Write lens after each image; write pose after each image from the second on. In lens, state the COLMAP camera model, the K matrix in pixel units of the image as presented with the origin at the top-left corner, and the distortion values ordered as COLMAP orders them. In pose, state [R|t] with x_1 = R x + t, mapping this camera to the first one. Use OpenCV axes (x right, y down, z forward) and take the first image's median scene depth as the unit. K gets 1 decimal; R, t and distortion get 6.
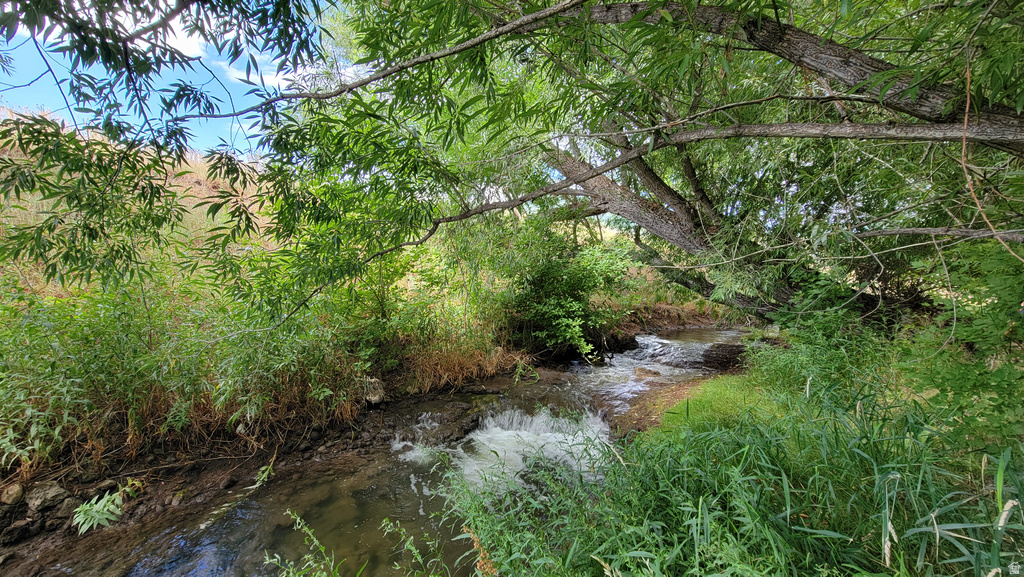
lens RADIAL K [[416.8, 0, 510.0], [0, 416.8, 295.4], [0, 0, 1]] dist [-0.006359, 0.000843]
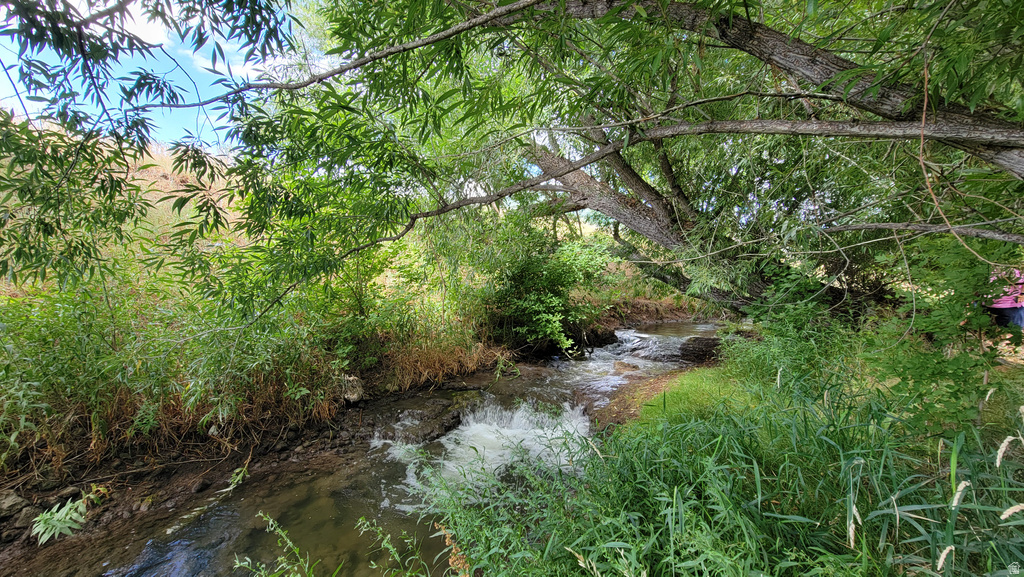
lens RADIAL K [[416.8, 0, 510.3], [0, 416.8, 295.5], [0, 0, 1]] dist [-0.006359, 0.000843]
pose [[0.998919, -0.007848, 0.045821, 0.005219], [0.007398, 0.999923, 0.009968, 0.001241], [-0.045895, -0.009618, 0.998900, 0.001748]]
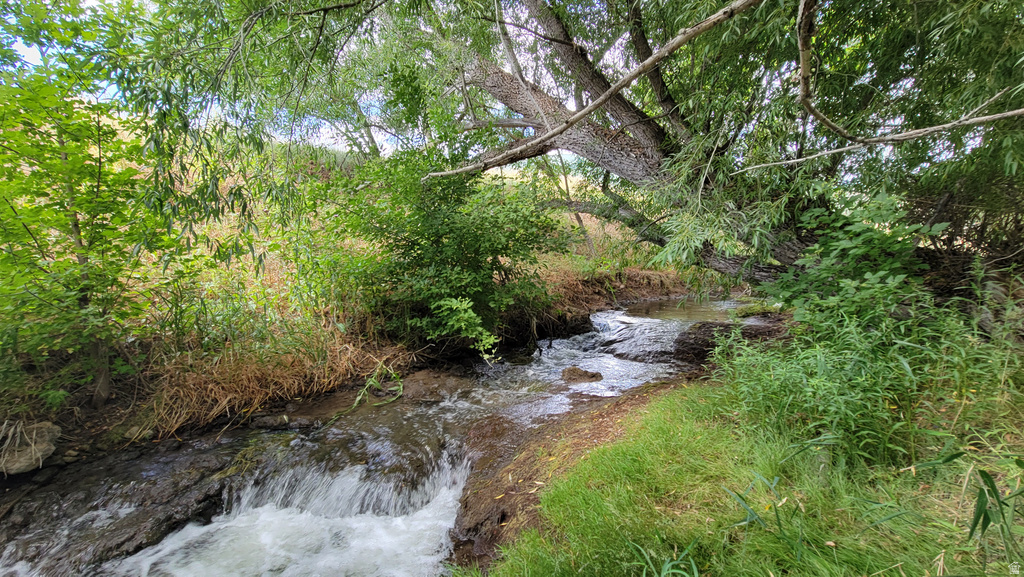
lens RADIAL K [[416.8, 0, 515.9], [0, 416.8, 297.6], [0, 0, 1]] dist [-0.006359, 0.000843]
pose [[0.999624, -0.025663, -0.009617, 0.536769], [0.026361, 0.996331, 0.081424, 0.009221], [0.007492, -0.081647, 0.996633, 0.780721]]
